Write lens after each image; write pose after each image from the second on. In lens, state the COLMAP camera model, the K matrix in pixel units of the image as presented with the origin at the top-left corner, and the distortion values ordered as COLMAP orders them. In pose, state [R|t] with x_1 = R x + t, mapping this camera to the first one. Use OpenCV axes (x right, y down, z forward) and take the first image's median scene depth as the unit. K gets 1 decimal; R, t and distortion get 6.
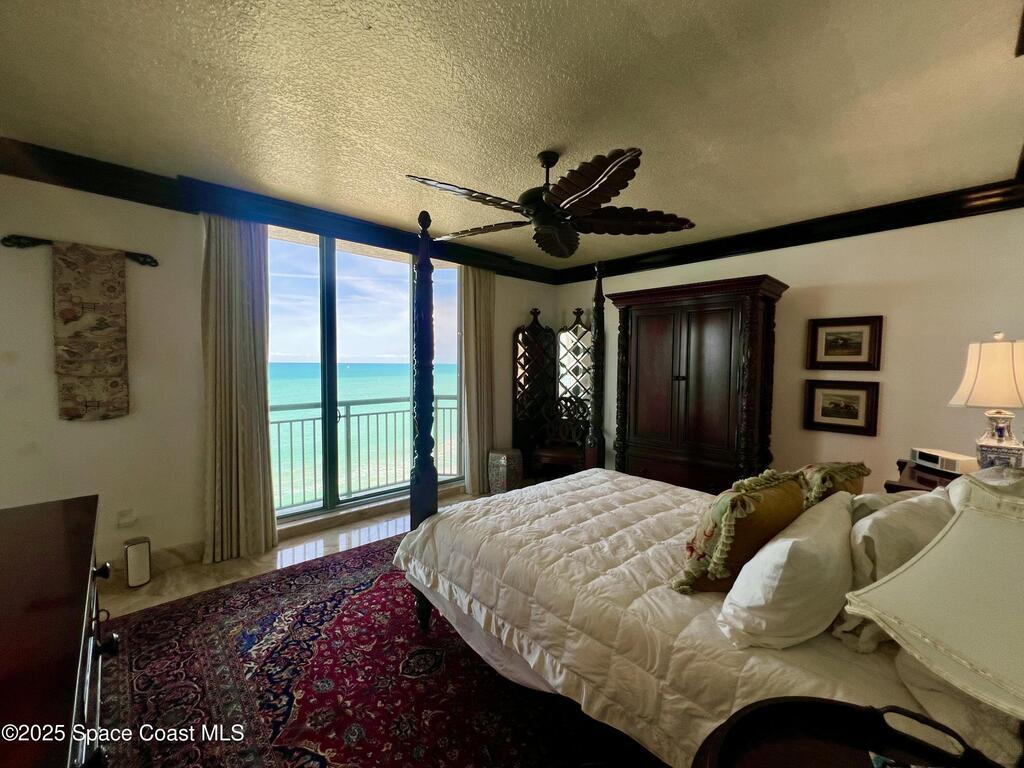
lens RADIAL K [[420.5, 0, 509.2], [0, 420.5, 382.5], [0, 0, 1]] dist [-0.001285, -0.000052]
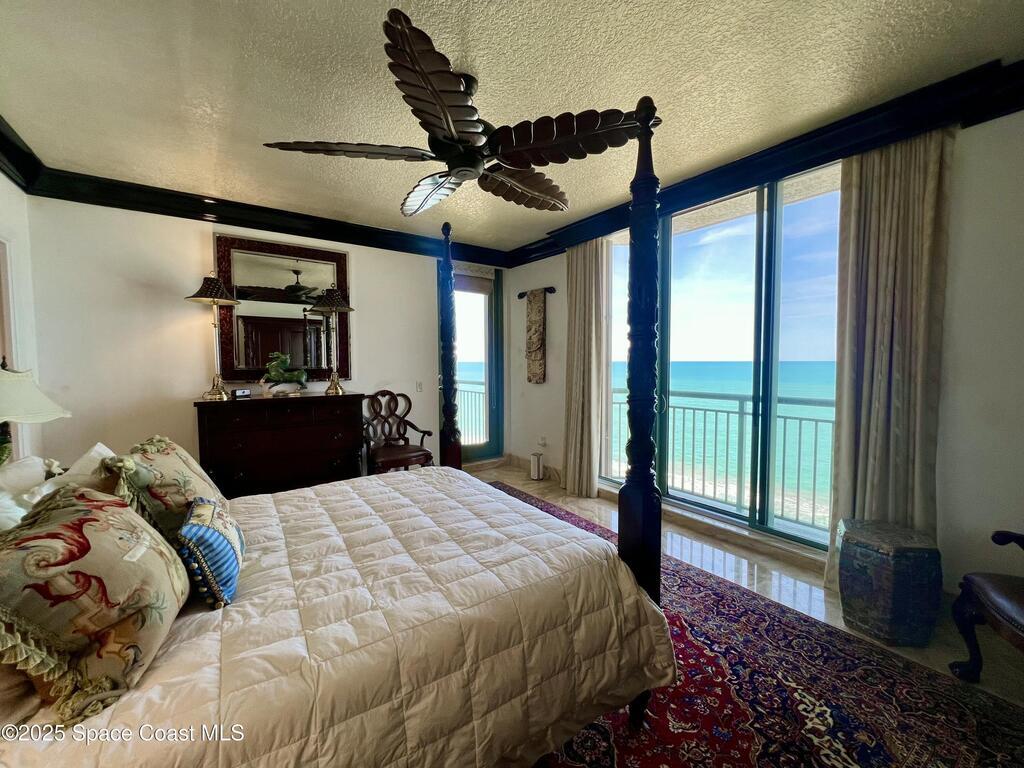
lens RADIAL K [[411.6, 0, 511.1], [0, 411.6, 382.2], [0, 0, 1]] dist [-0.000430, -0.000413]
pose [[-0.138574, 0.044761, -0.989340, 0.530888], [-0.043521, 0.997738, 0.051236, -0.003268], [0.989395, 0.050157, -0.136313, 0.732637]]
